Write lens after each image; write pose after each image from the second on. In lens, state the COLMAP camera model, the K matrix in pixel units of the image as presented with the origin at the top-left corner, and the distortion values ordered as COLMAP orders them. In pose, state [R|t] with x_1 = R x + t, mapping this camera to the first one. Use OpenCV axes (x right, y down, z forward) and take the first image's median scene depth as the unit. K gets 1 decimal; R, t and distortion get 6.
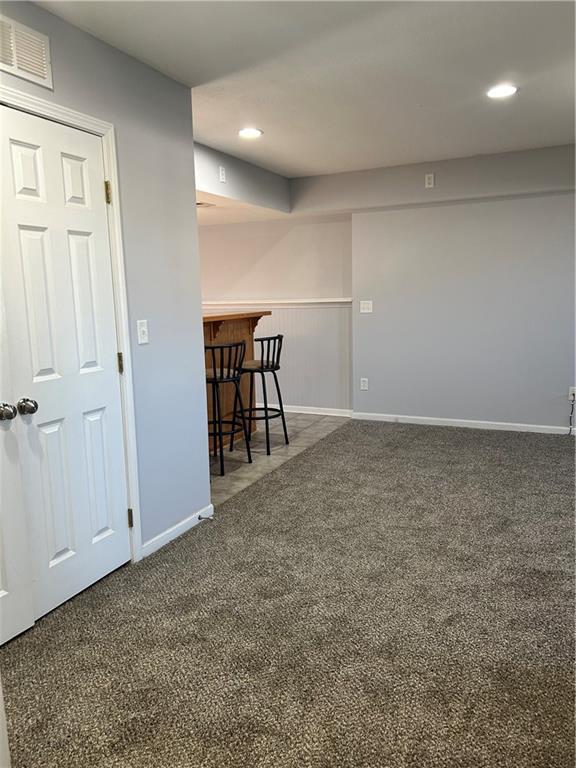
lens RADIAL K [[576.1, 0, 288.0], [0, 576.1, 384.0], [0, 0, 1]] dist [0.043210, -0.051449]
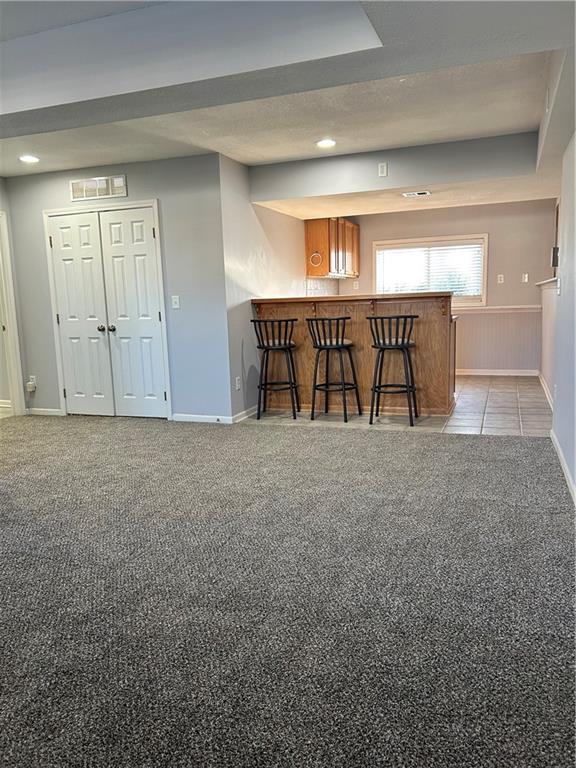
lens RADIAL K [[576.1, 0, 288.0], [0, 576.1, 384.0], [0, 0, 1]] dist [0.043210, -0.051449]
pose [[0.083637, 0.176025, -0.980826, 1.698721], [-0.120248, 0.978865, 0.165419, -0.186531], [0.989214, 0.104107, 0.103036, 1.210779]]
